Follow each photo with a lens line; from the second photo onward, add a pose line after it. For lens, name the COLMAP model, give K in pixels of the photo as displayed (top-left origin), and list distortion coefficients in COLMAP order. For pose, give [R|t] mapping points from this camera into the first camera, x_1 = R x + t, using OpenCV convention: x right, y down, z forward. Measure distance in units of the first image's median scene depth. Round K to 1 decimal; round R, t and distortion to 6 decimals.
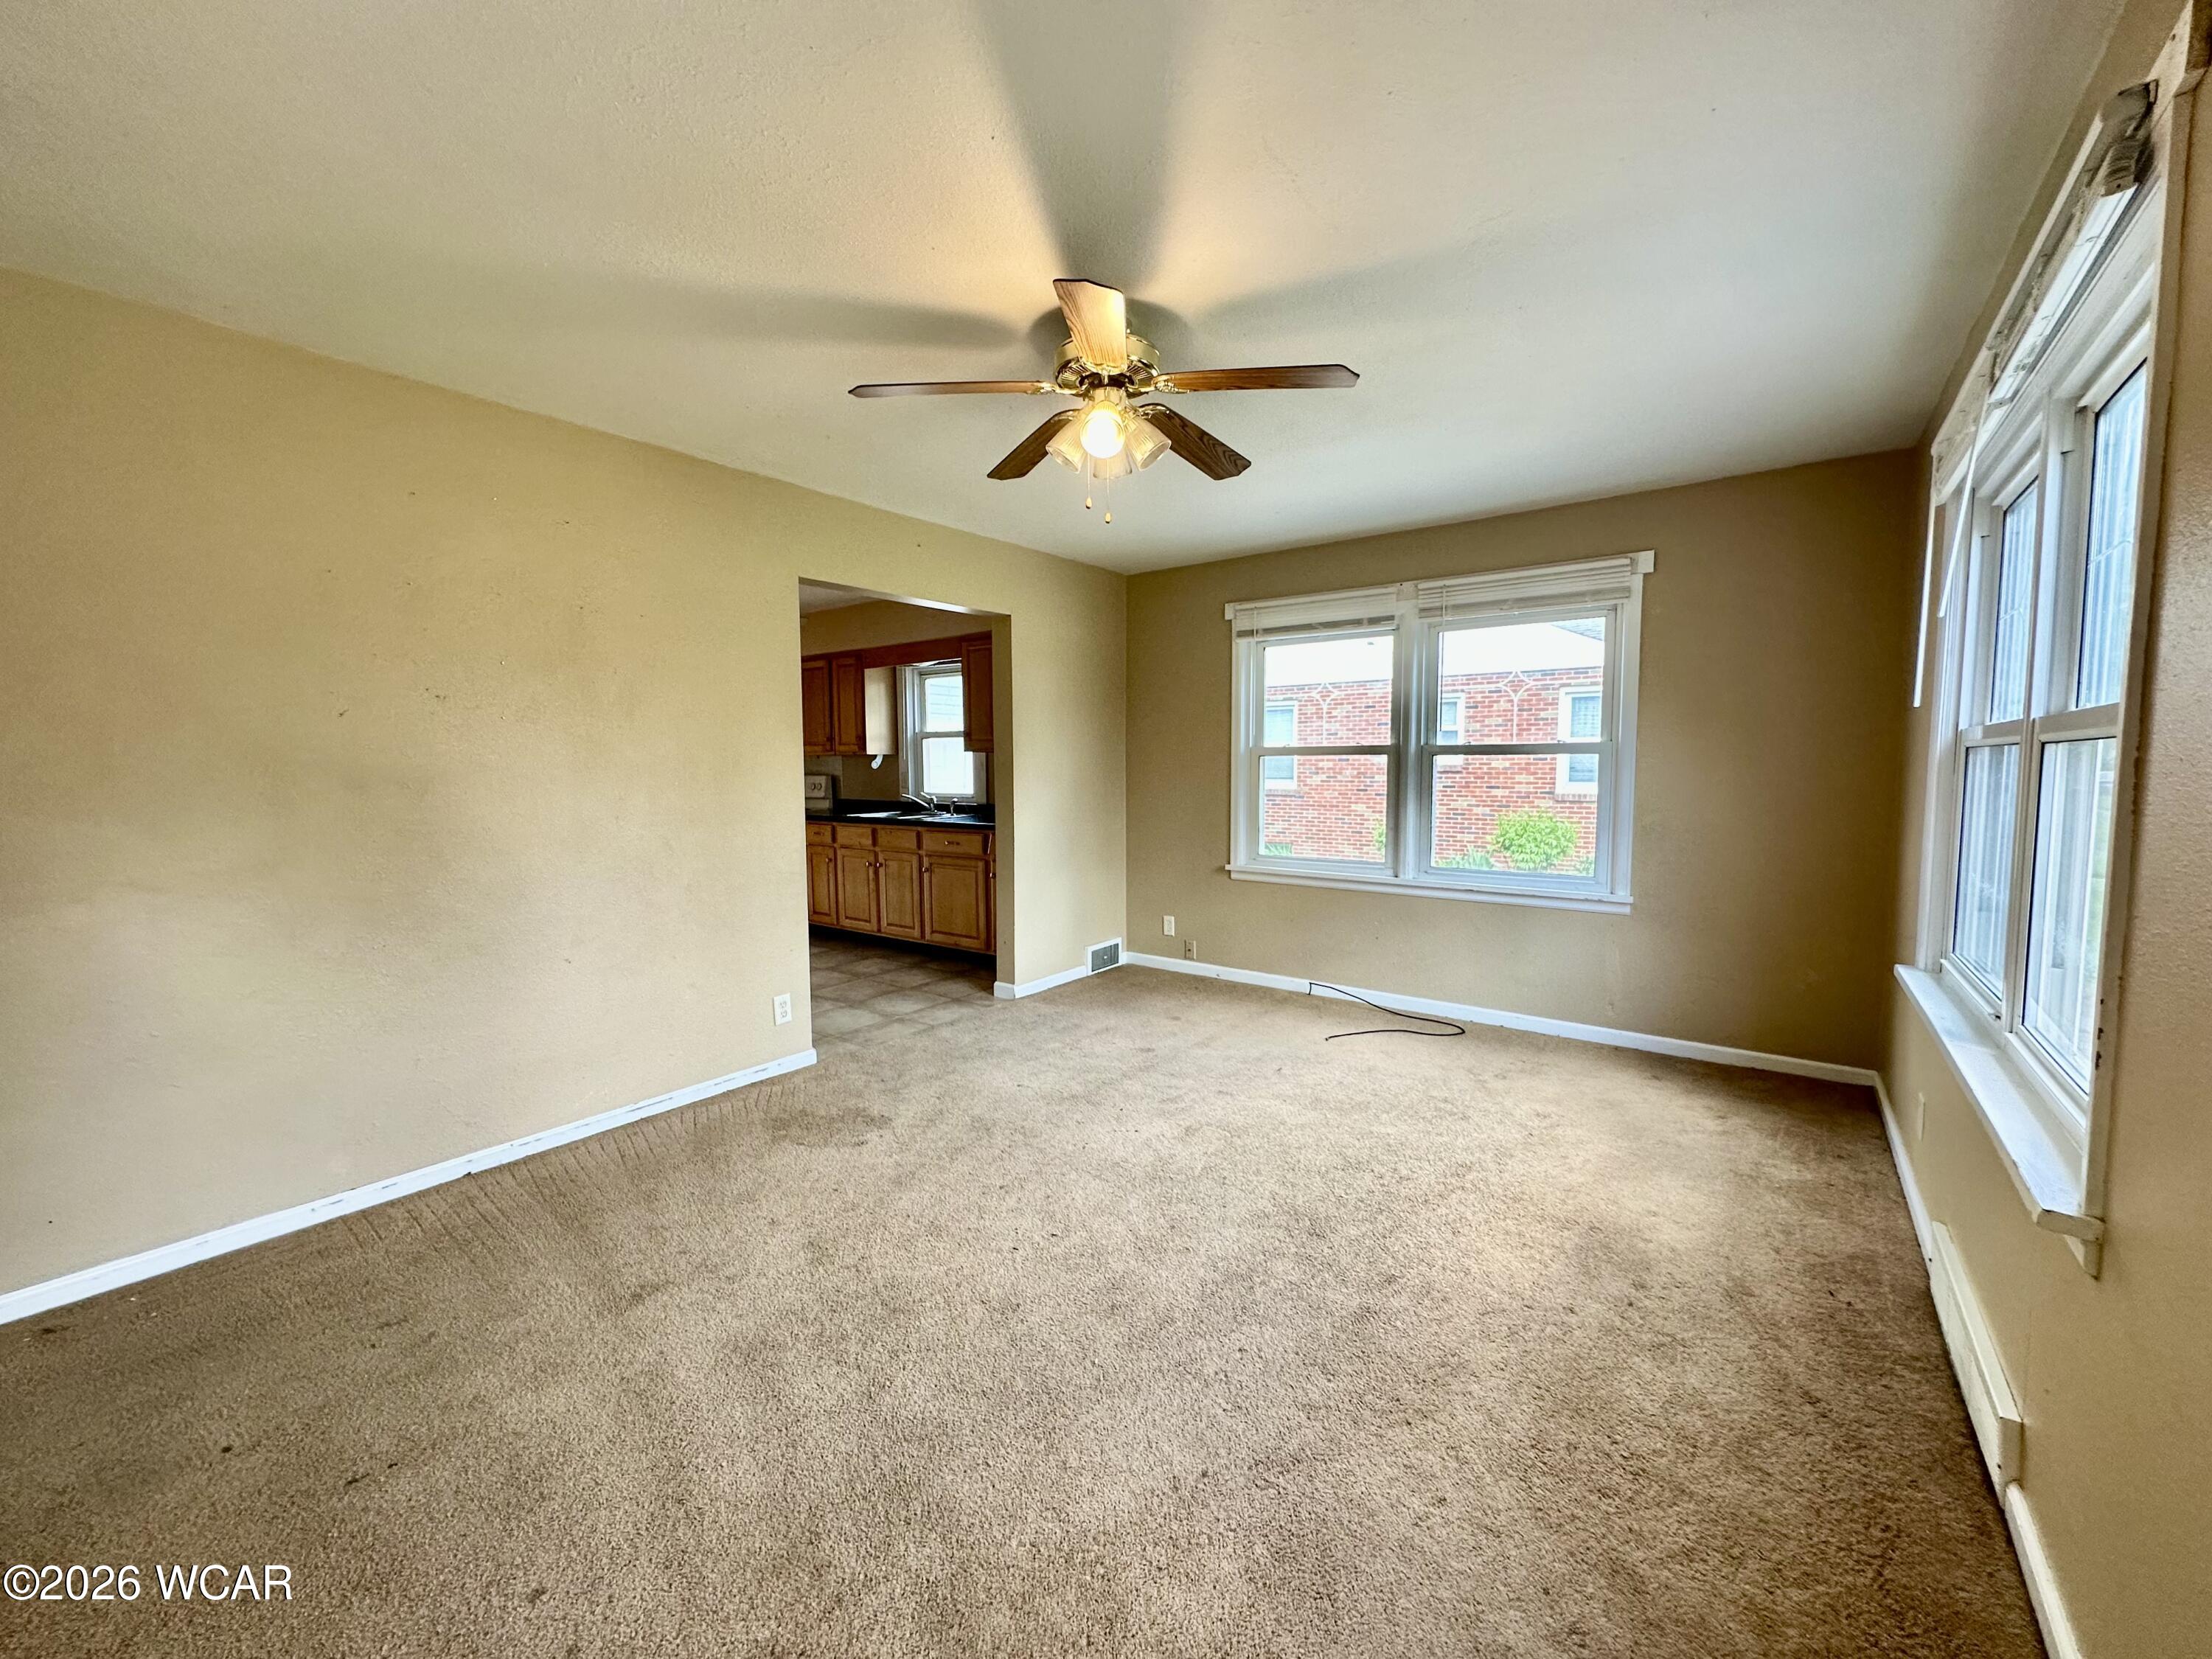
lens RADIAL K [[875.9, 0, 1108.6], [0, 875.9, 831.8], [0, 0, 1]] dist [-0.001378, 0.000062]
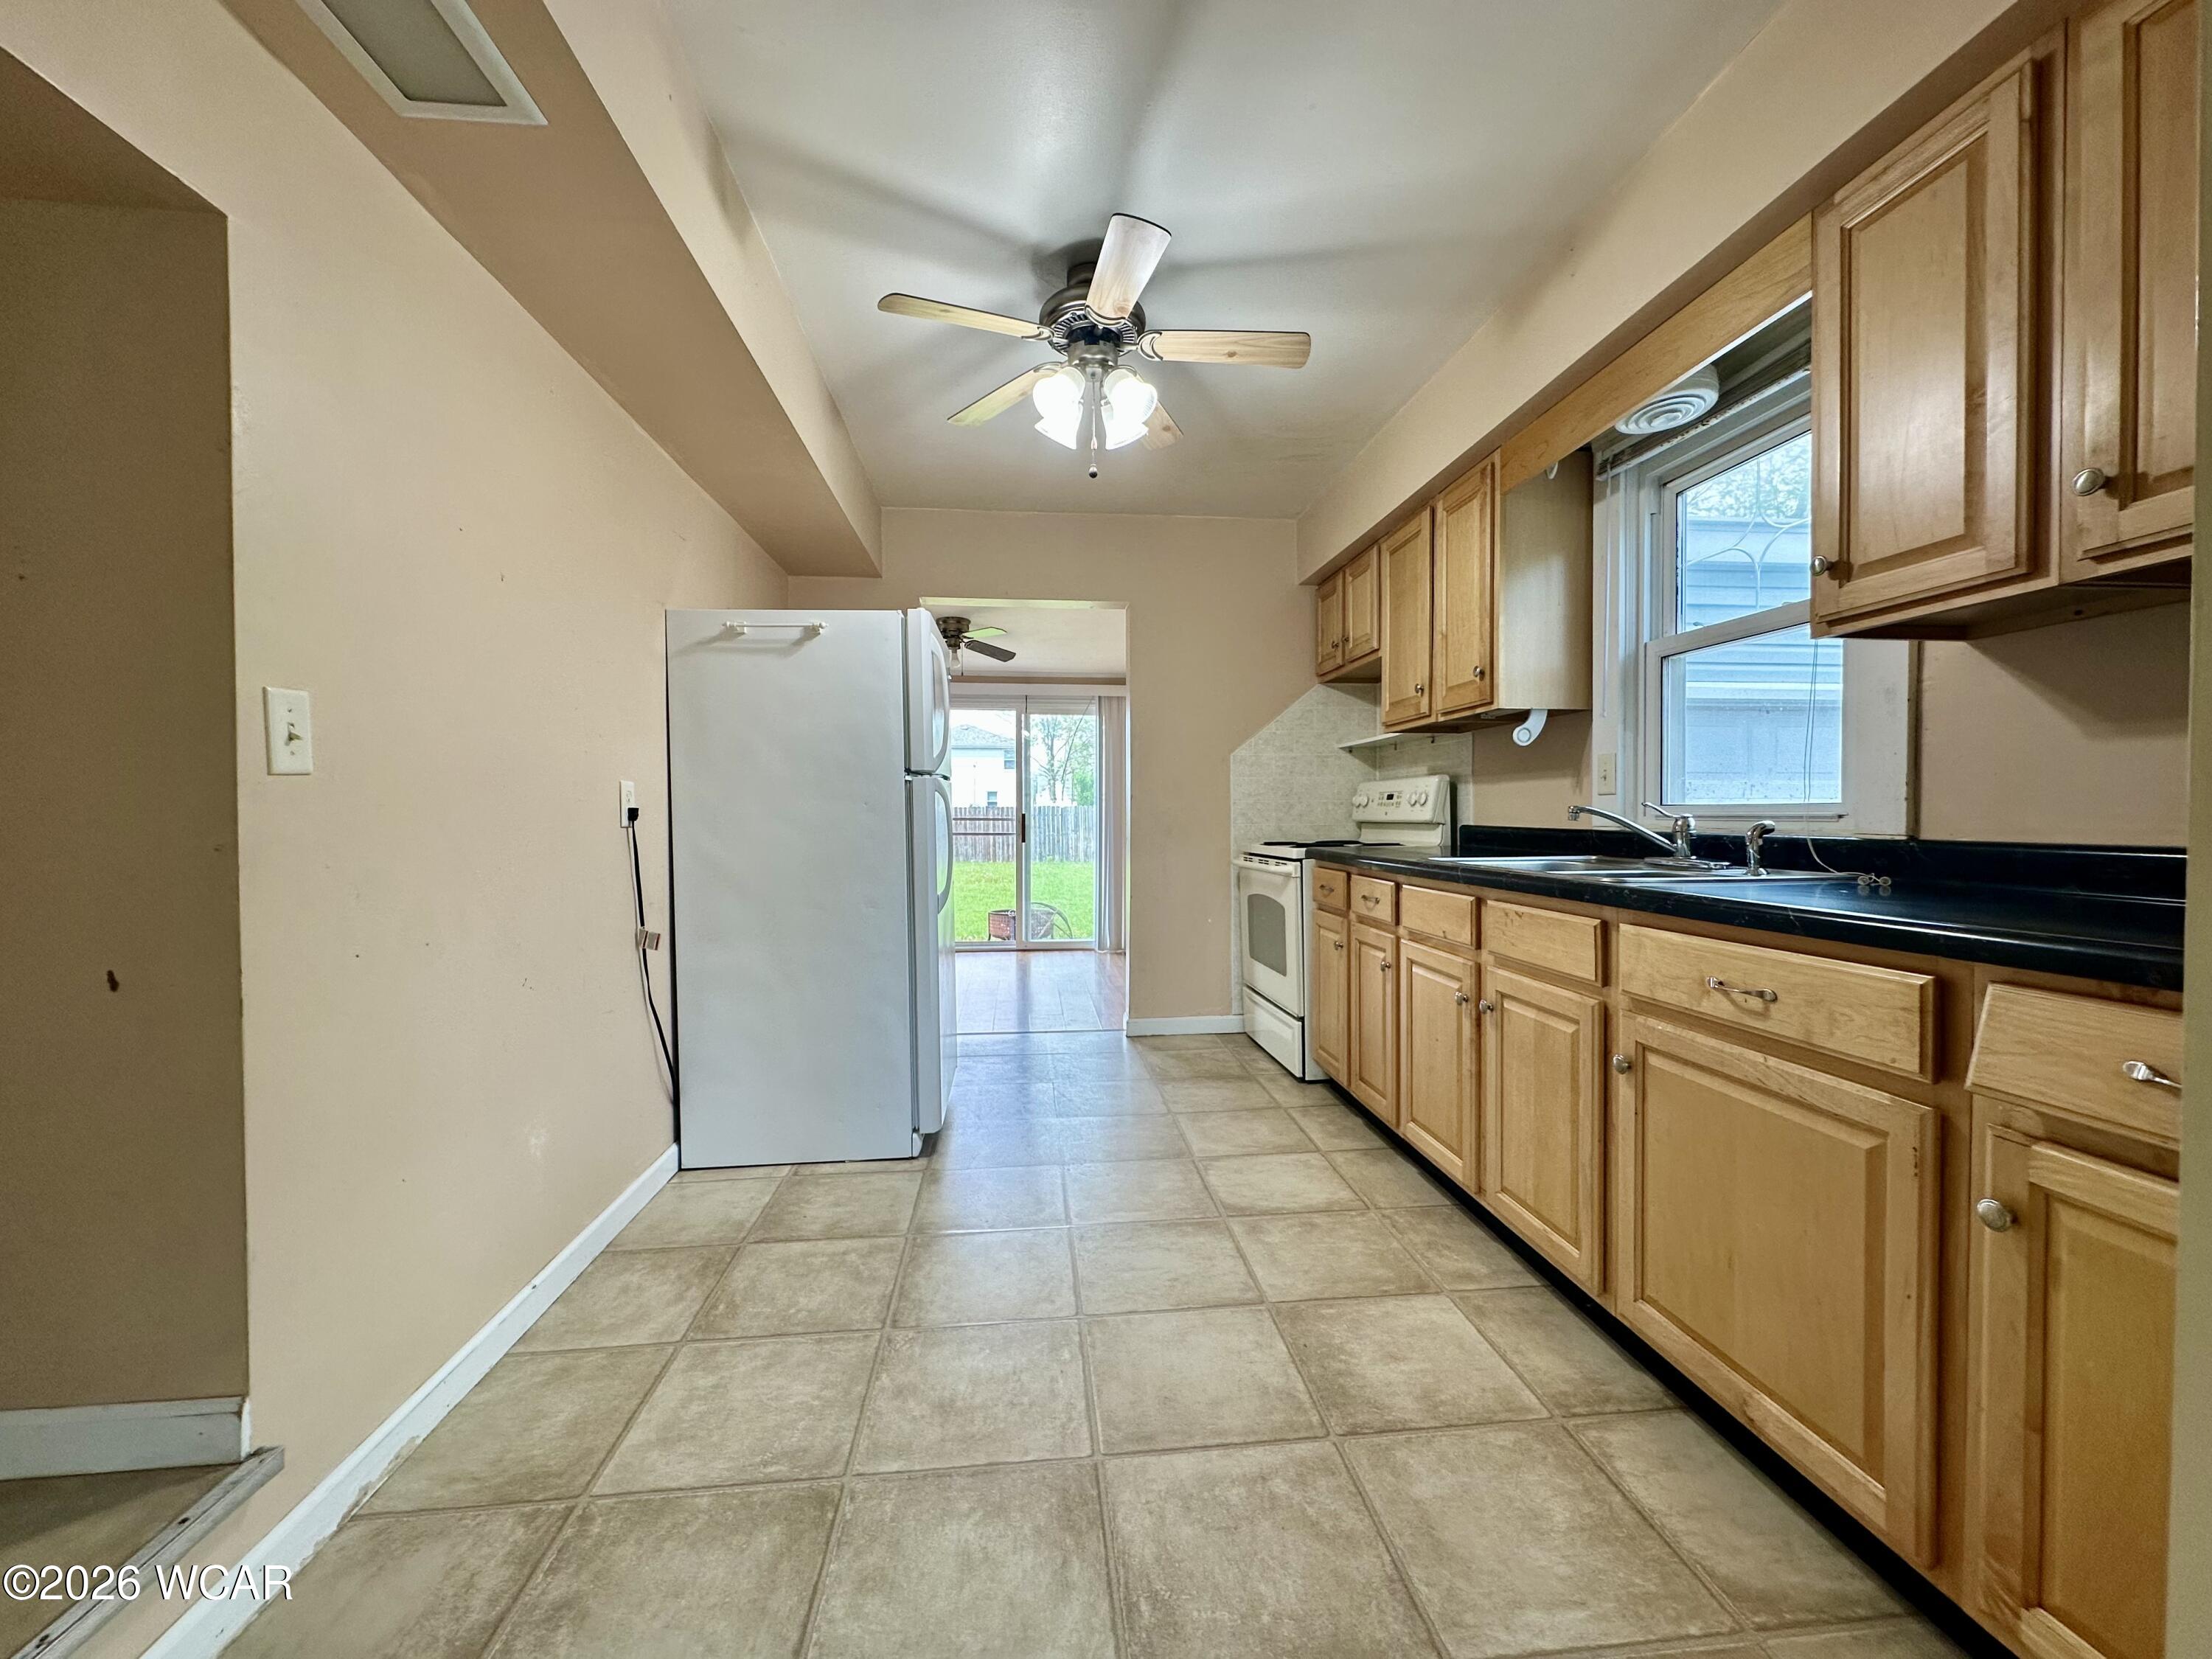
lens RADIAL K [[875.9, 0, 1108.6], [0, 875.9, 831.8], [0, 0, 1]] dist [-0.001378, 0.000062]
pose [[0.678049, 0.016562, -0.734830, -0.154753], [-0.058341, 0.997805, -0.031343, -0.015147], [0.732698, 0.064123, 0.677527, 0.909207]]
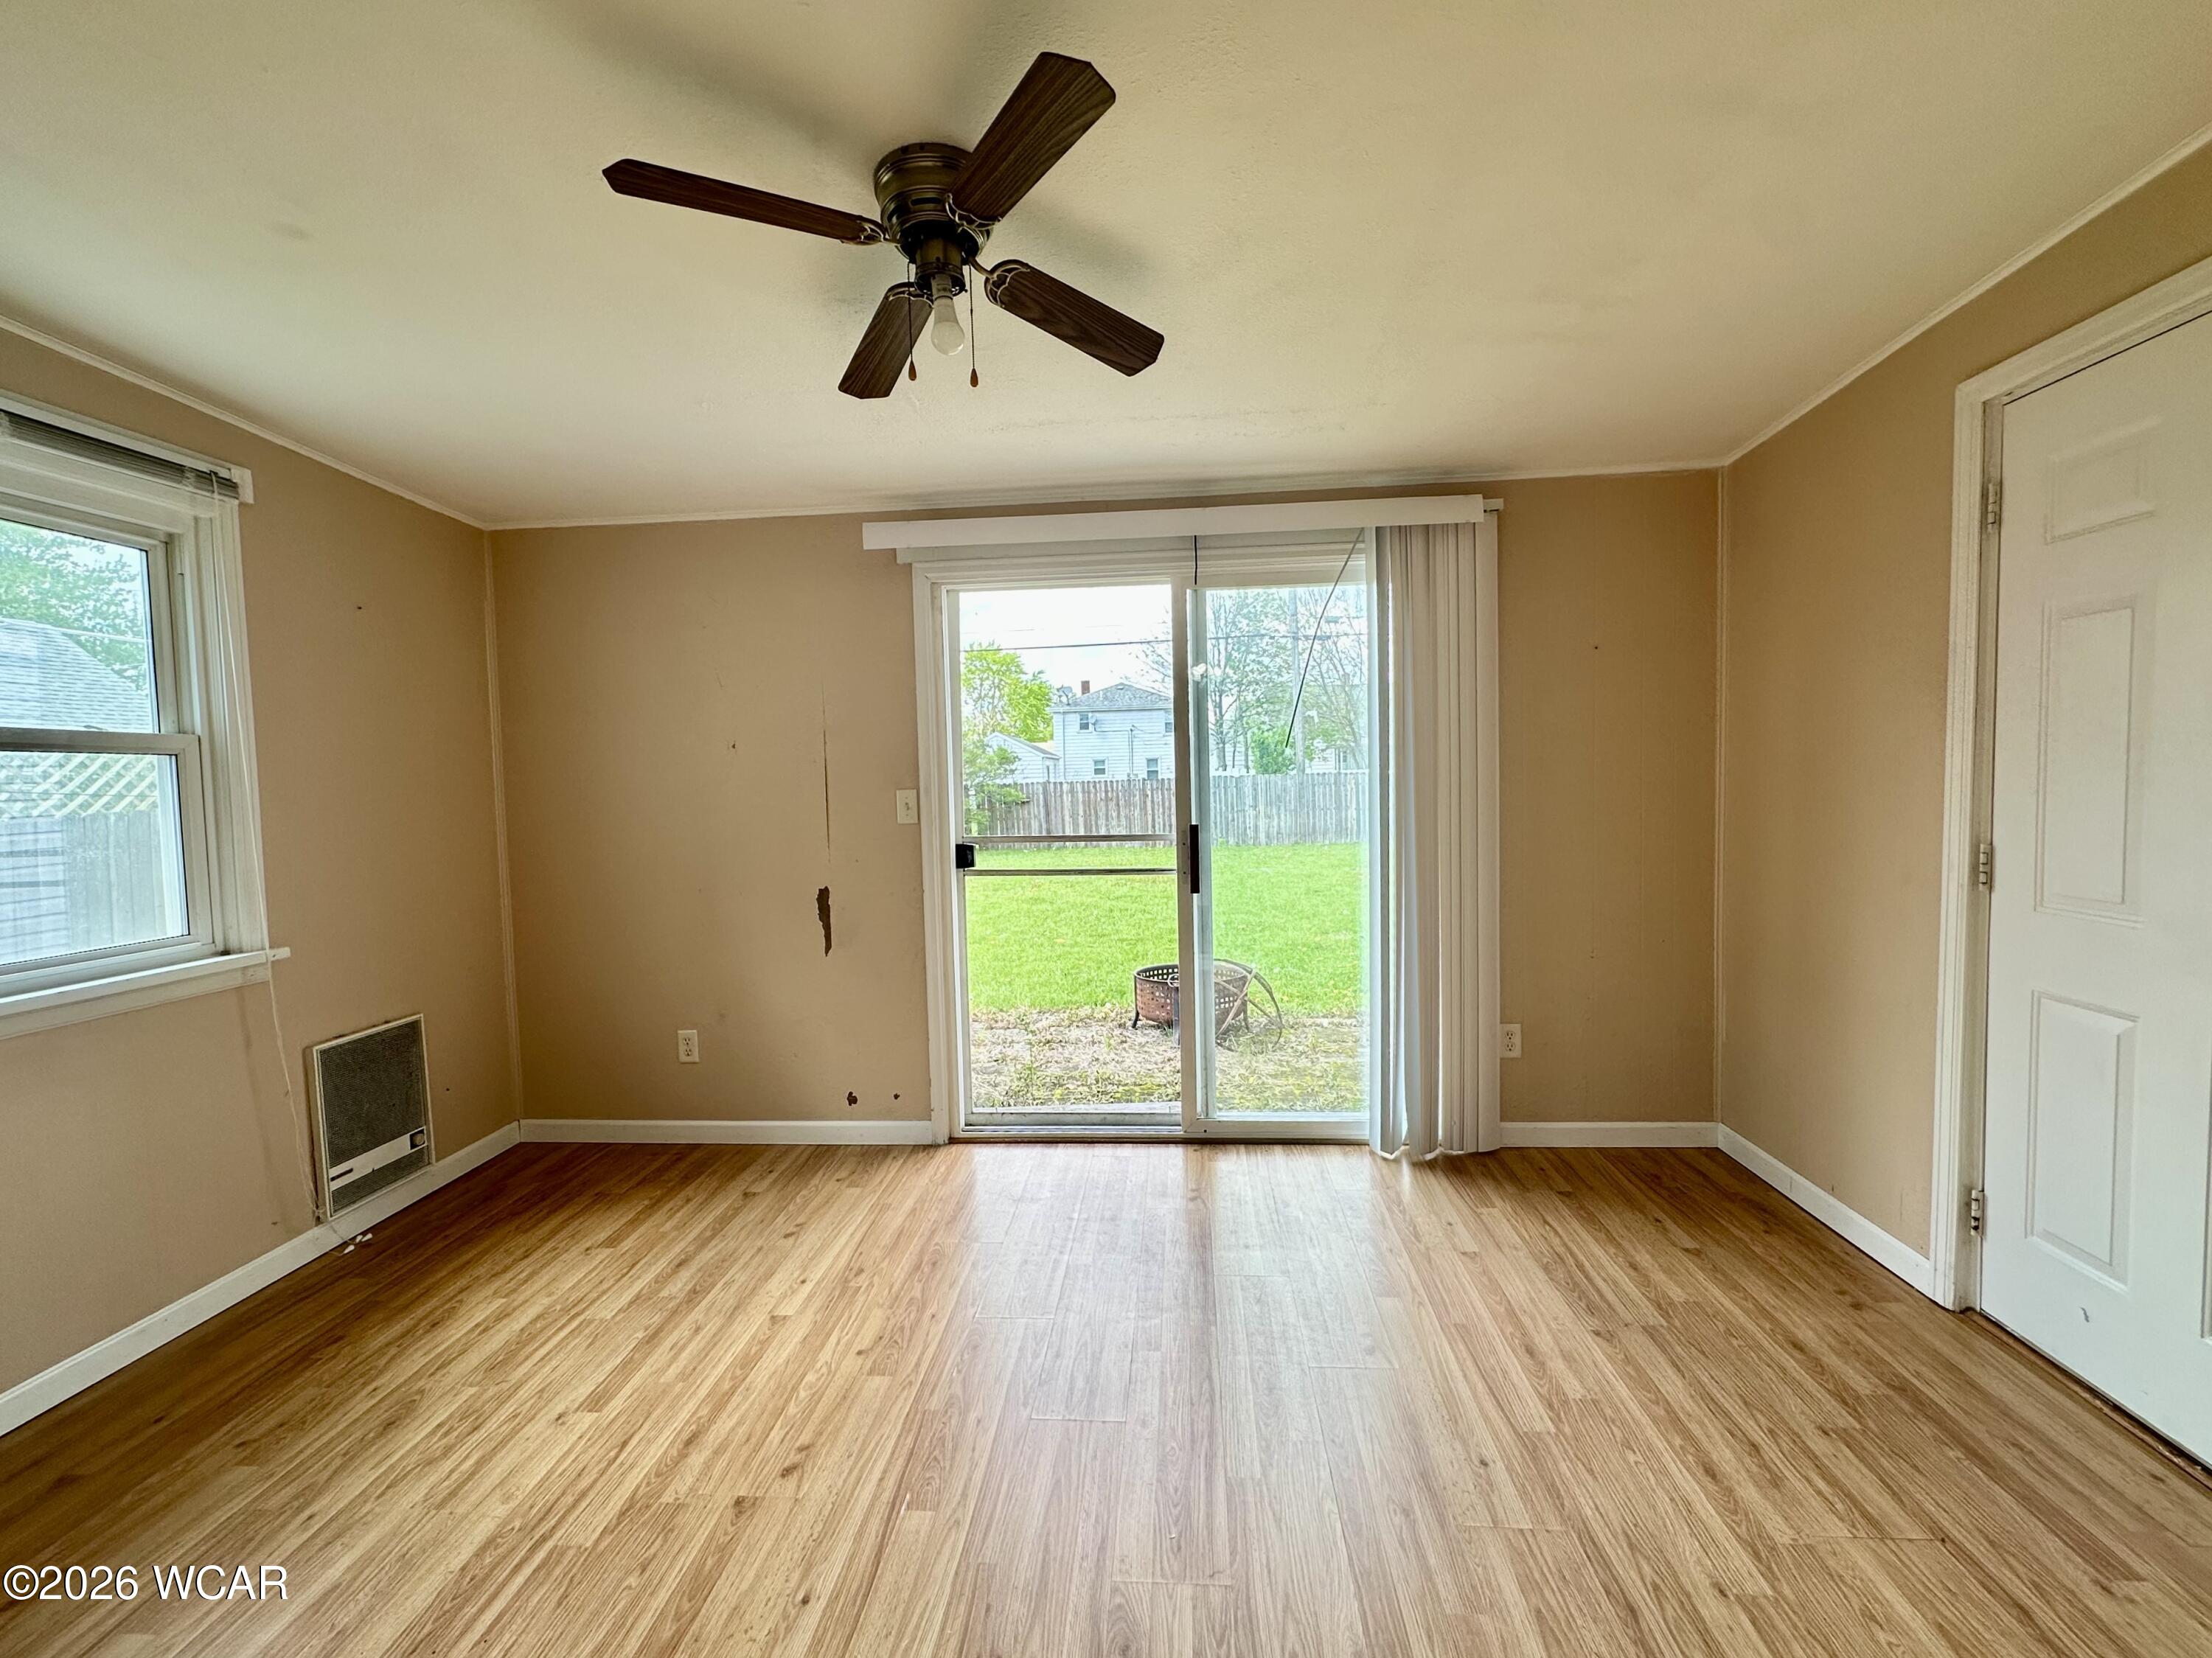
lens RADIAL K [[973.4, 0, 1106.0], [0, 973.4, 829.0], [0, 0, 1]] dist [0.001115, 0.000496]
pose [[0.536590, 0.028735, -0.843354, -0.864535], [-0.042361, 0.999077, 0.007088, -0.089133], [0.842779, 0.031922, 0.537312, 1.435780]]
